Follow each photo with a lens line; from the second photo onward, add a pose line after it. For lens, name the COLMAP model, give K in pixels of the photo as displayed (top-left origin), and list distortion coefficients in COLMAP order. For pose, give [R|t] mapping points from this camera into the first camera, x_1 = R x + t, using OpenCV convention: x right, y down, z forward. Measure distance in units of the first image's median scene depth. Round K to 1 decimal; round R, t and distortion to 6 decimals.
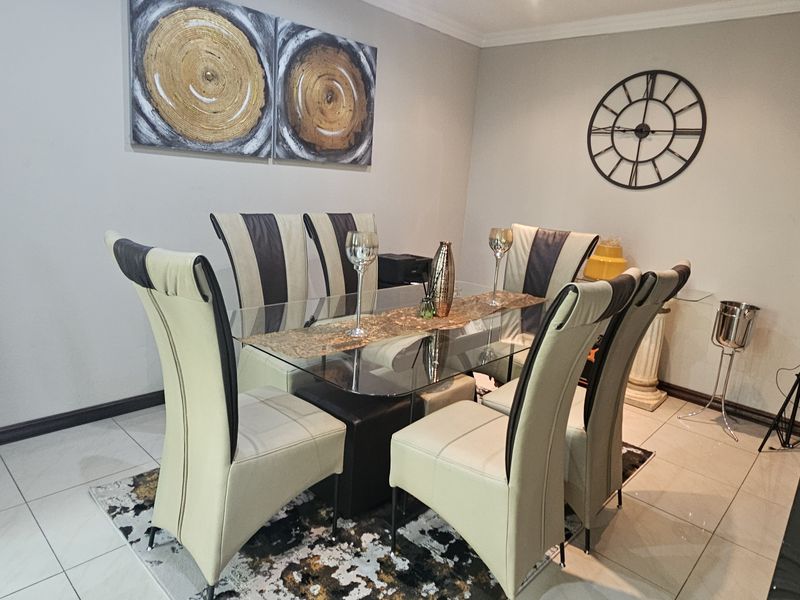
lens RADIAL K [[535.3, 0, 401.8], [0, 535.3, 302.3], [0, 0, 1]] dist [0.006954, -0.005120]
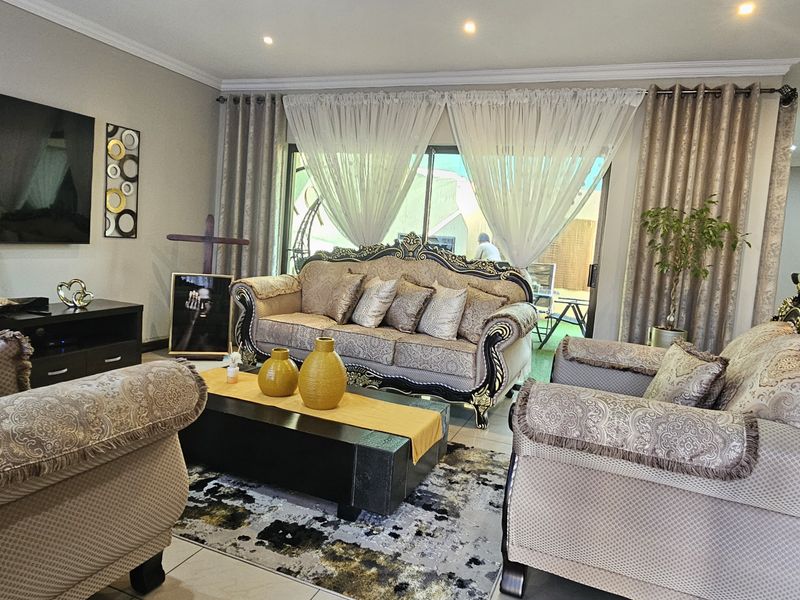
lens RADIAL K [[535.3, 0, 422.6], [0, 535.3, 285.7], [0, 0, 1]] dist [0.006954, -0.005120]
pose [[-0.385237, -0.191384, 0.902754, -0.859260], [0.103037, 0.963221, 0.248172, -0.237158], [-0.917047, 0.188622, -0.351348, 0.937233]]
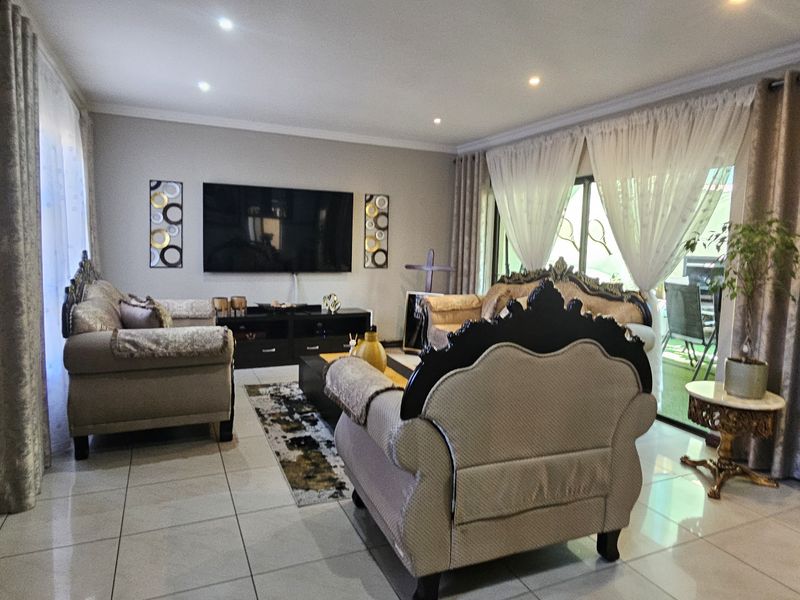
lens RADIAL K [[535.3, 0, 419.1], [0, 535.3, 295.8], [0, 0, 1]] dist [0.006954, -0.005120]
pose [[0.364446, -0.163219, 0.916809, -1.171930], [0.209979, 0.973568, 0.089854, -0.132161], [-0.907242, 0.159764, 0.389085, 0.141777]]
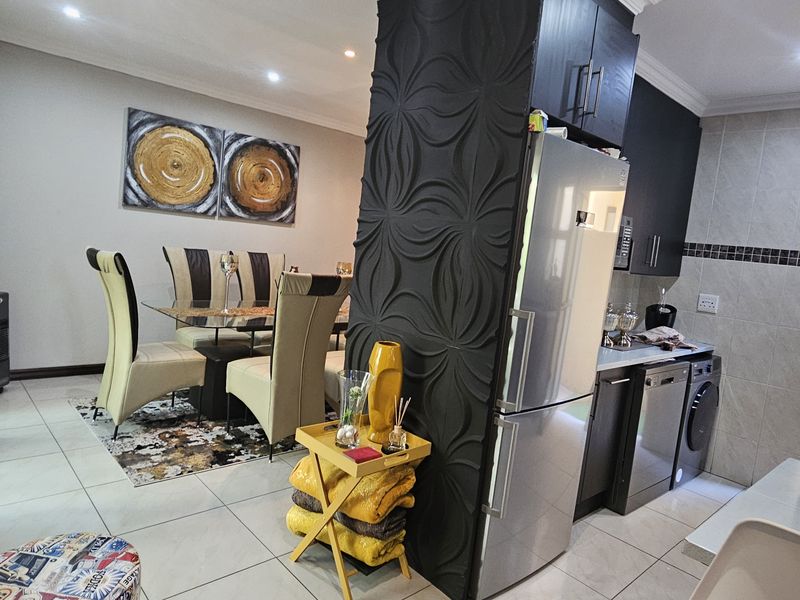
lens RADIAL K [[535.3, 0, 399.6], [0, 535.3, 298.7], [0, 0, 1]] dist [0.006954, -0.005120]
pose [[0.997321, 0.036835, -0.063206, 0.437448], [-0.044526, 0.991163, -0.124954, 0.152579], [0.058045, 0.127434, 0.990147, -0.521122]]
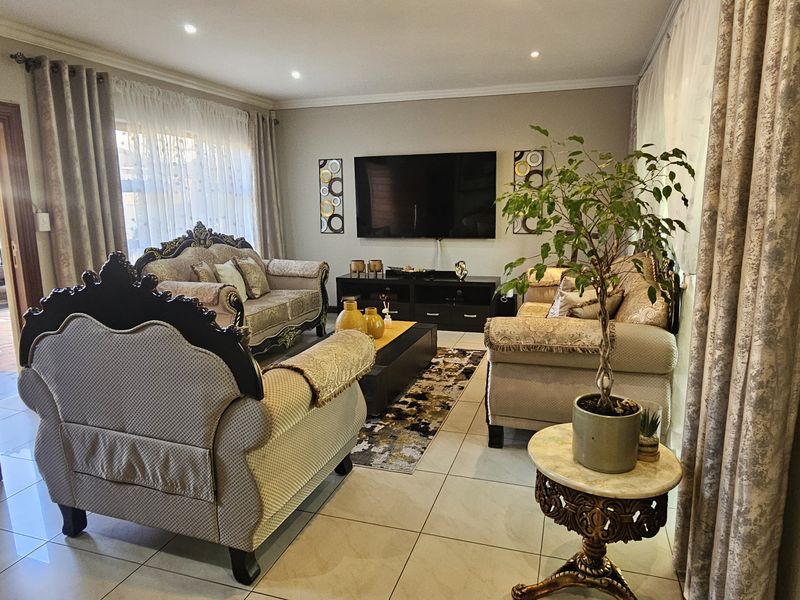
lens RADIAL K [[535.3, 0, 413.5], [0, 535.3, 294.4], [0, 0, 1]] dist [0.006954, -0.005120]
pose [[0.898404, -0.163570, 0.407572, -0.401950], [0.179925, 0.983679, -0.001830, 0.067490], [-0.400620, 0.074976, 0.913171, -0.481013]]
